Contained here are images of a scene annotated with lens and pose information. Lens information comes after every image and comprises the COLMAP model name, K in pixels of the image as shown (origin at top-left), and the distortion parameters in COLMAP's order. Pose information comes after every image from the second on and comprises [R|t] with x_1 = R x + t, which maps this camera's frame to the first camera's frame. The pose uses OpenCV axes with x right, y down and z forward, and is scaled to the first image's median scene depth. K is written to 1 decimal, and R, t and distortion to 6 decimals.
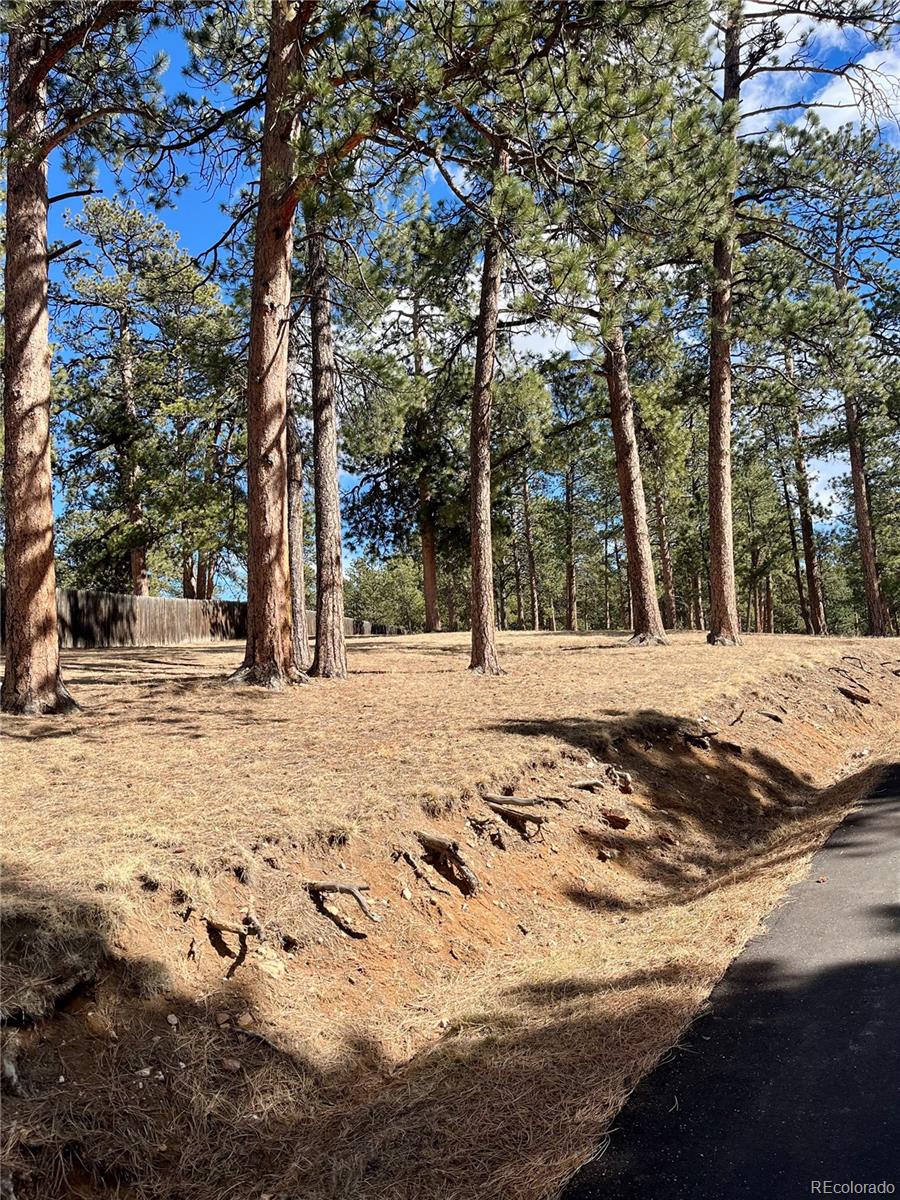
lens RADIAL K [[903.9, 0, 449.5], [0, 903.9, 605.0], [0, 0, 1]] dist [0.005739, -0.004733]
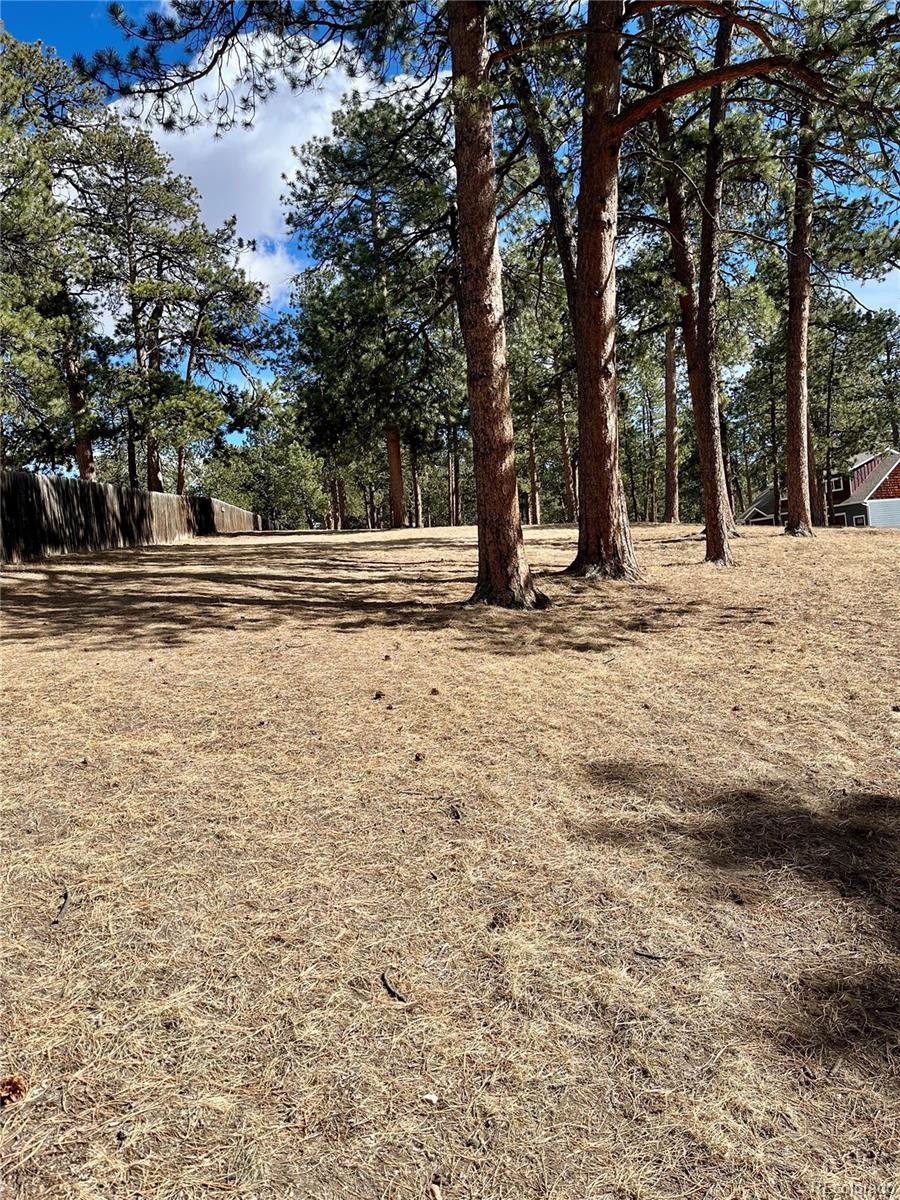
lens RADIAL K [[903.9, 0, 450.1], [0, 903.9, 595.8], [0, 0, 1]] dist [0.005739, -0.004733]
pose [[0.976030, -0.027483, 0.215895, -0.544675], [0.003828, 0.994009, 0.109228, -0.011138], [-0.217604, -0.105783, 0.970288, -0.029878]]
